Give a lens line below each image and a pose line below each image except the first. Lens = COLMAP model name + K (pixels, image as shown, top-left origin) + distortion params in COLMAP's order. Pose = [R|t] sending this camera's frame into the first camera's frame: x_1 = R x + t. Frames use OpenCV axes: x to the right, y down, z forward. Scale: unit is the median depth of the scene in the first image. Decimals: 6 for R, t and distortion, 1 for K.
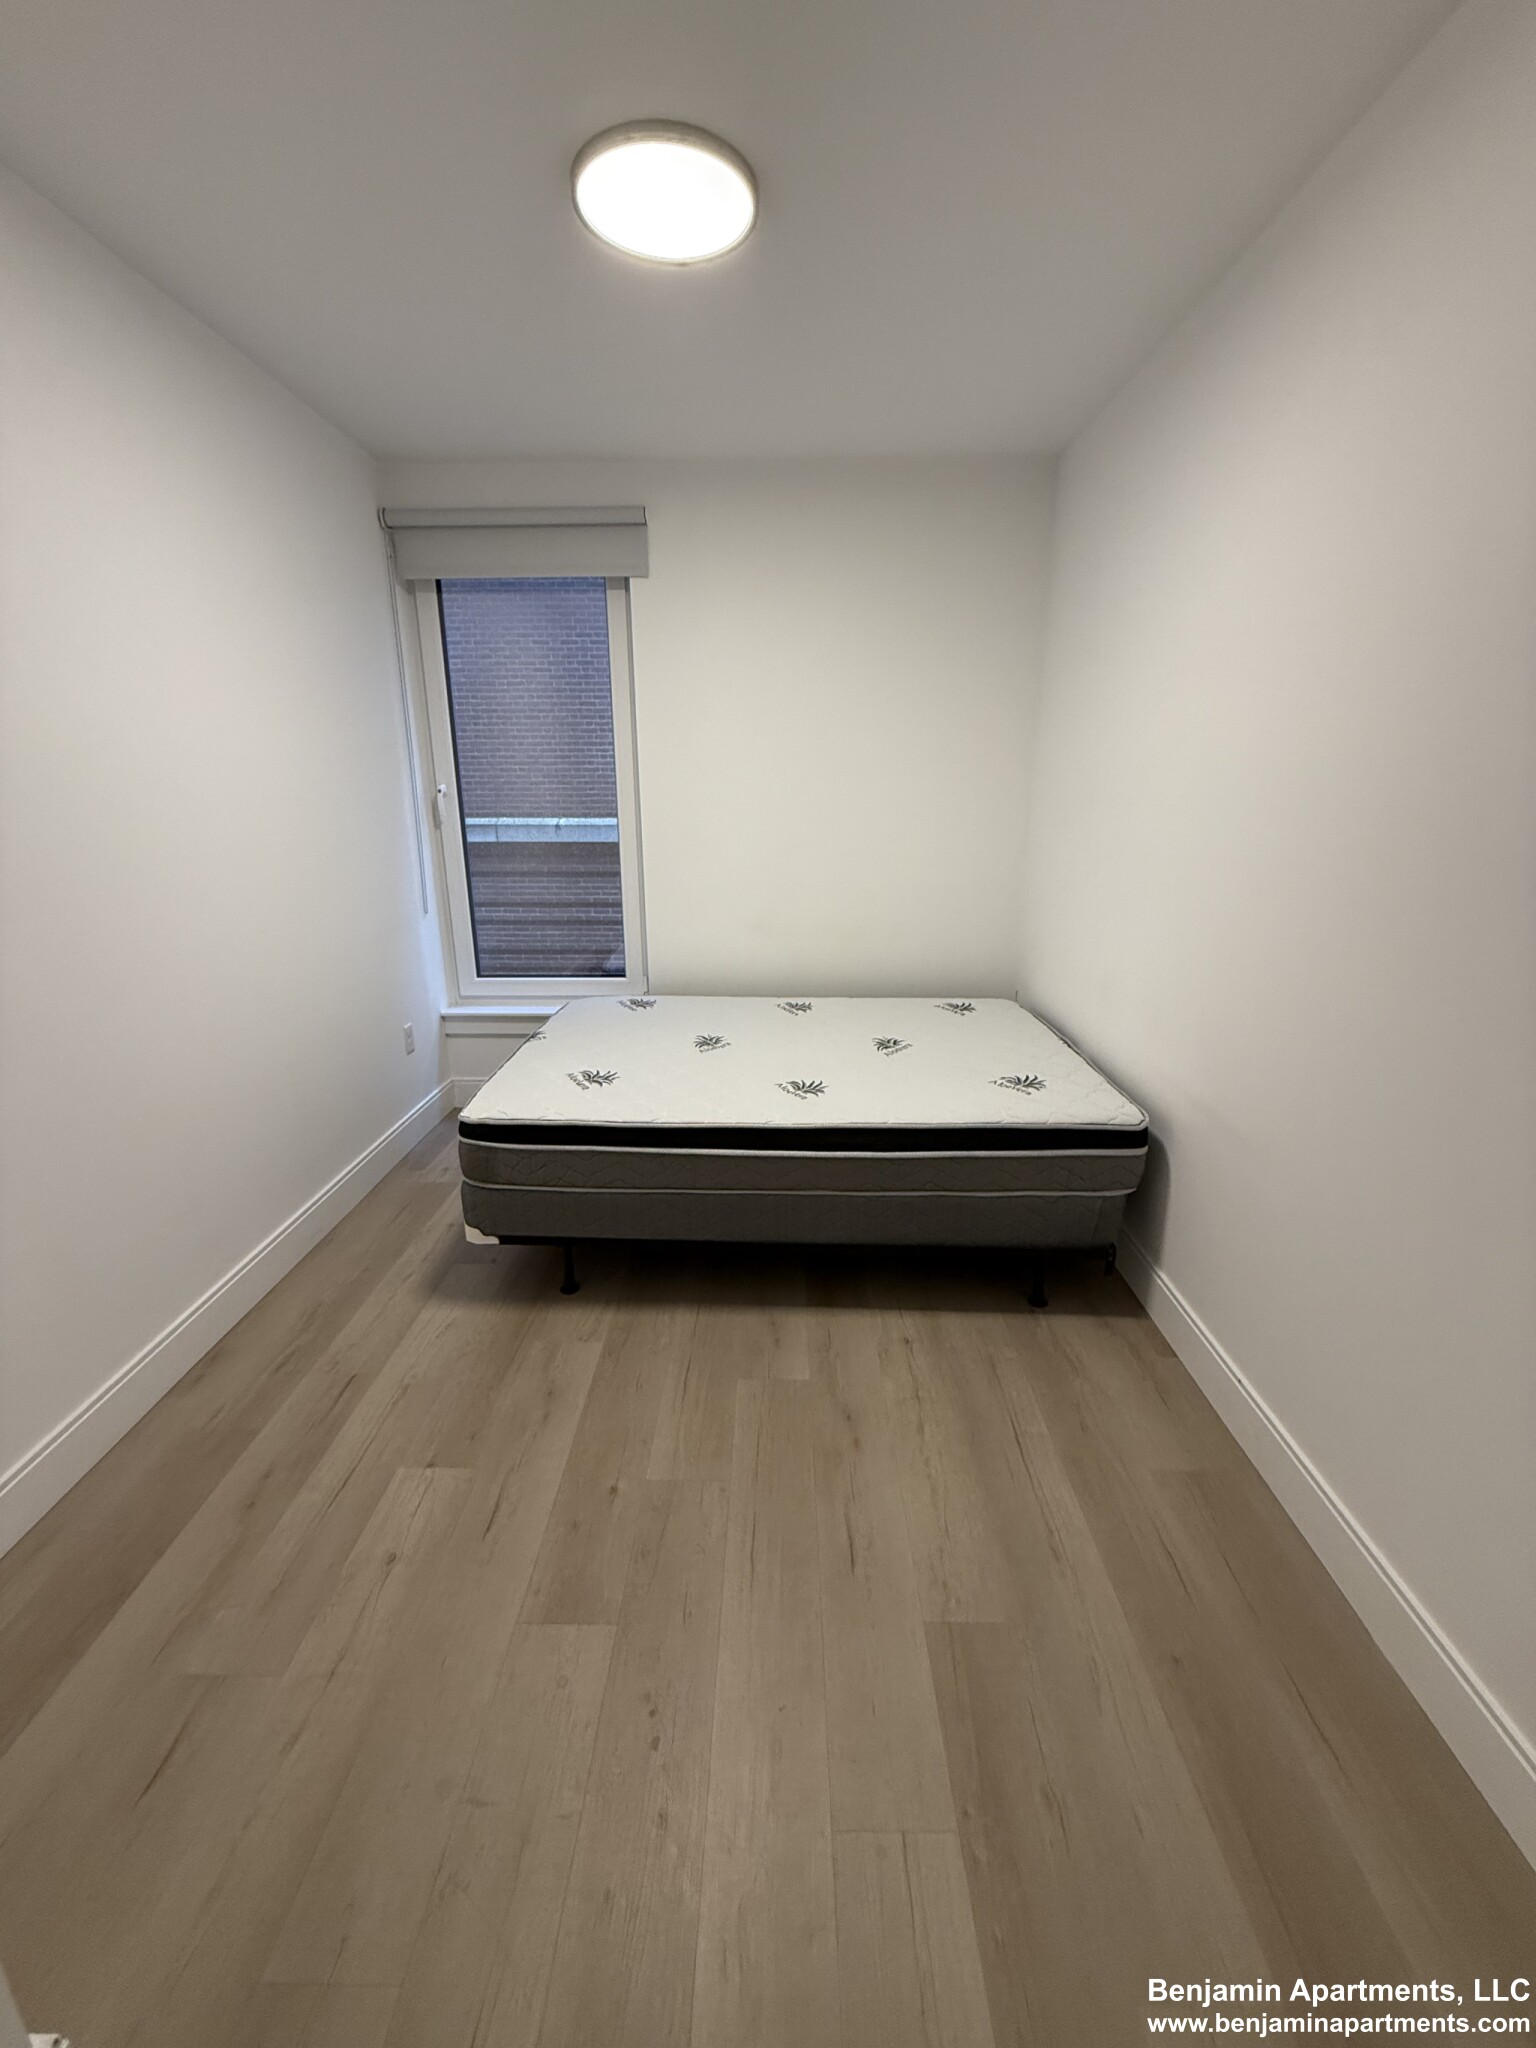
lens RADIAL K [[834.1, 0, 776.5], [0, 834.1, 1032.2], [0, 0, 1]] dist [-0.001337, 0.000422]
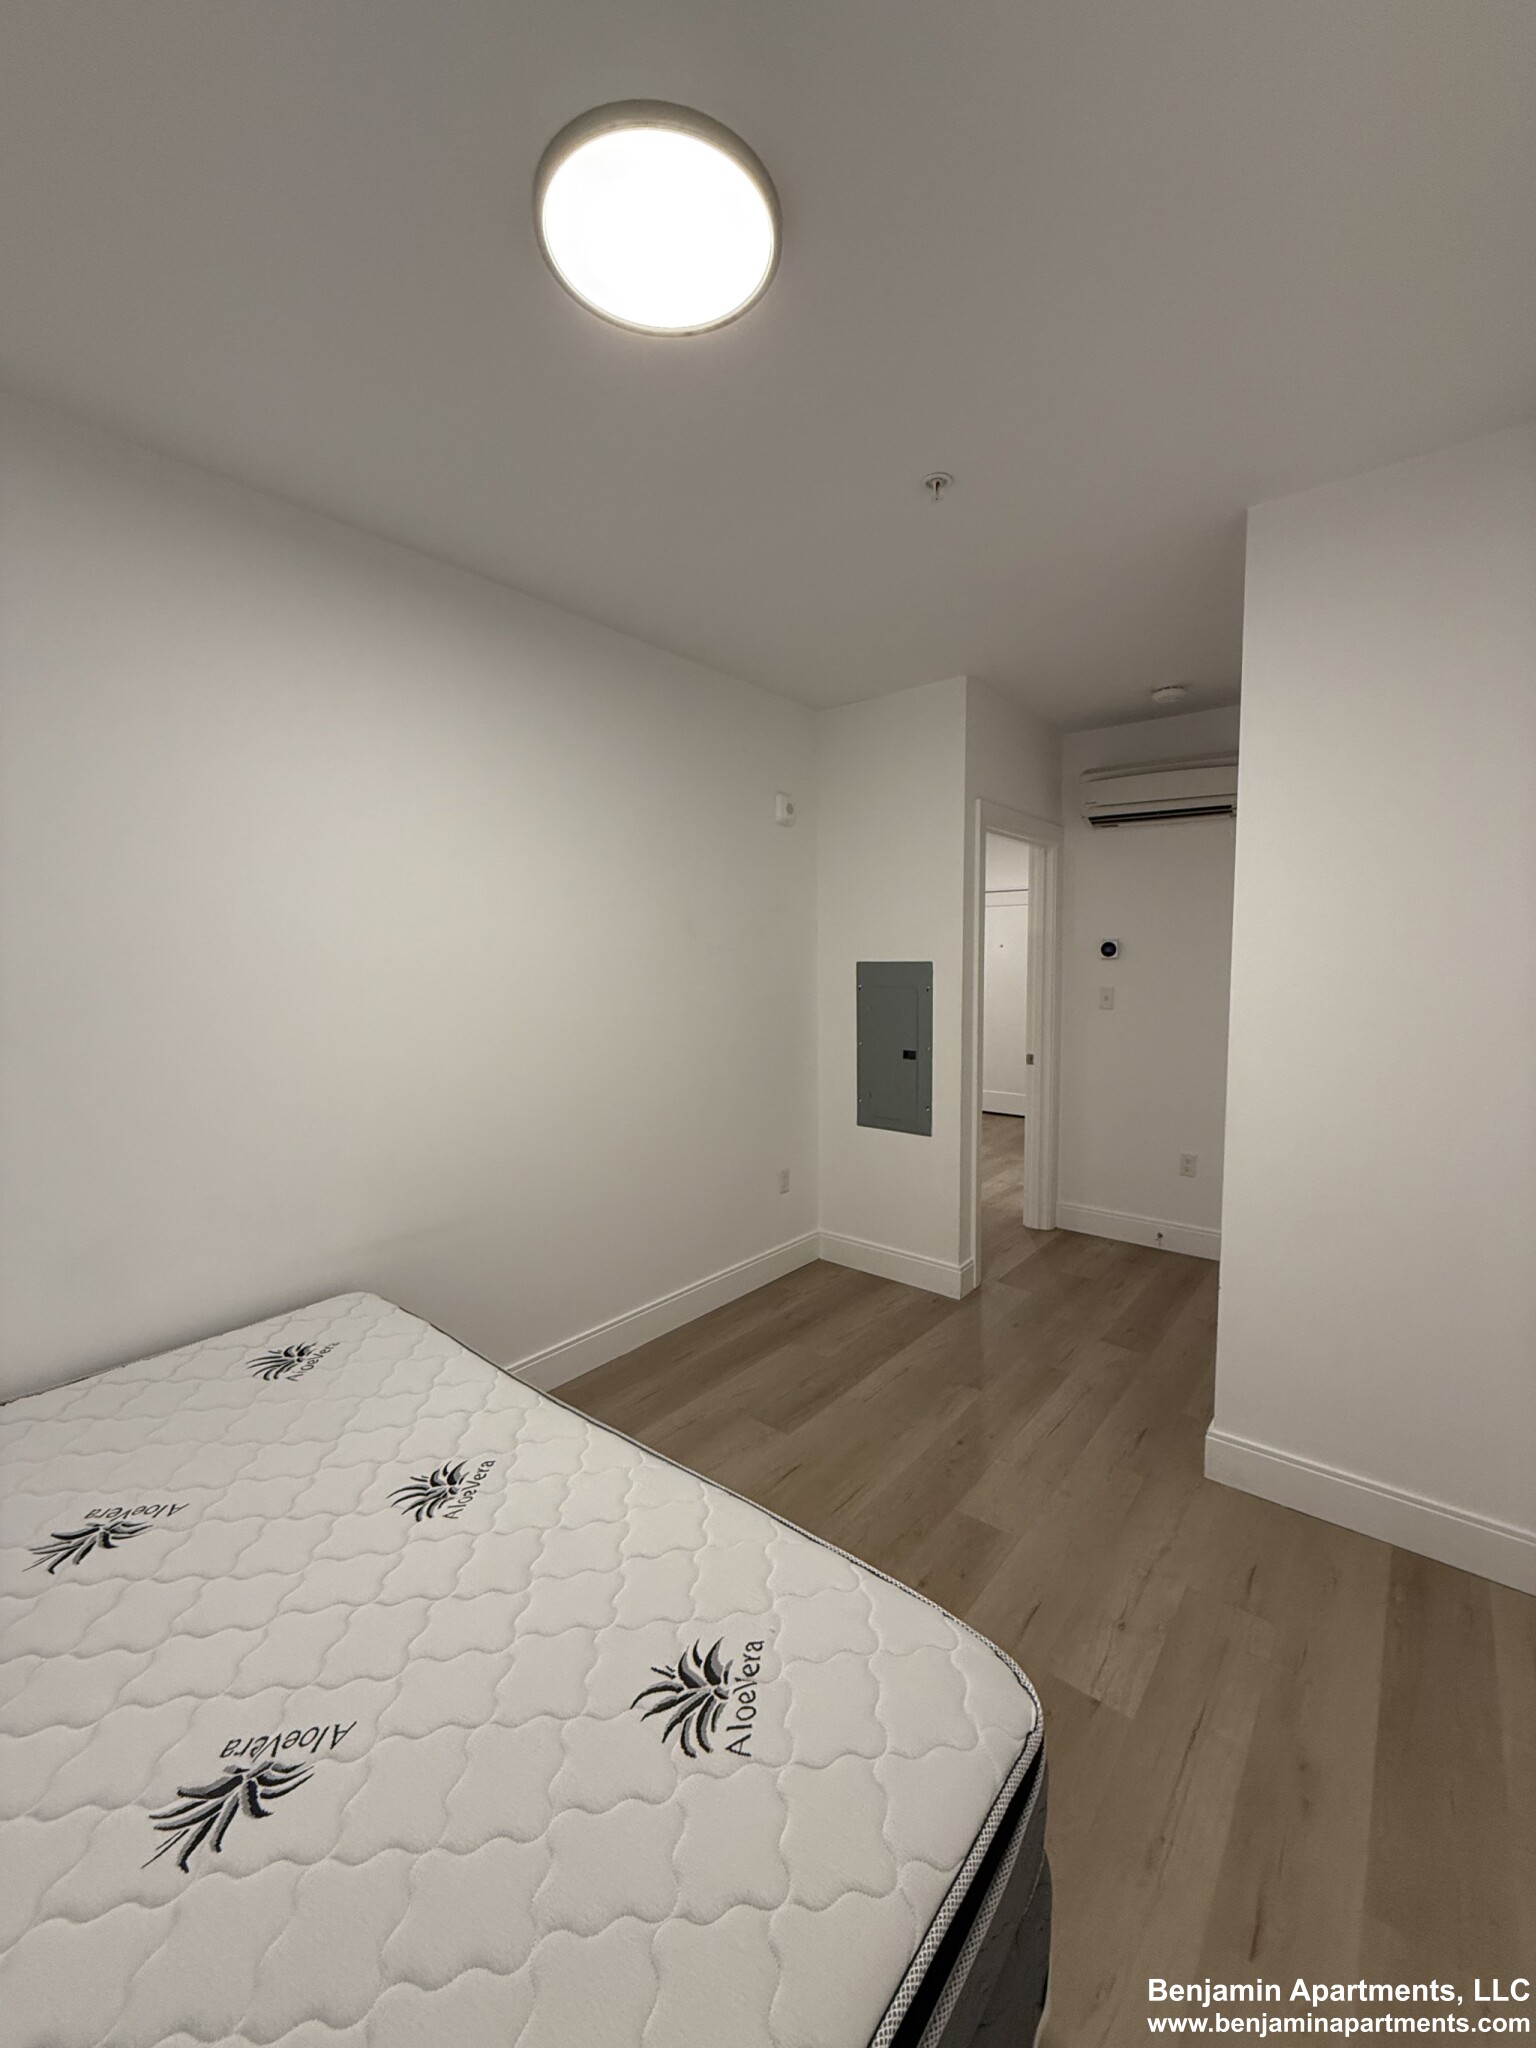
lens RADIAL K [[834.1, 0, 772.0], [0, 834.1, 1018.6], [0, 0, 1]] dist [-0.001337, 0.000422]
pose [[-0.789237, -0.044931, 0.612443, -0.730409], [0.180385, 0.936360, 0.301151, -0.555858], [-0.586998, 0.348155, -0.730904, 1.786126]]
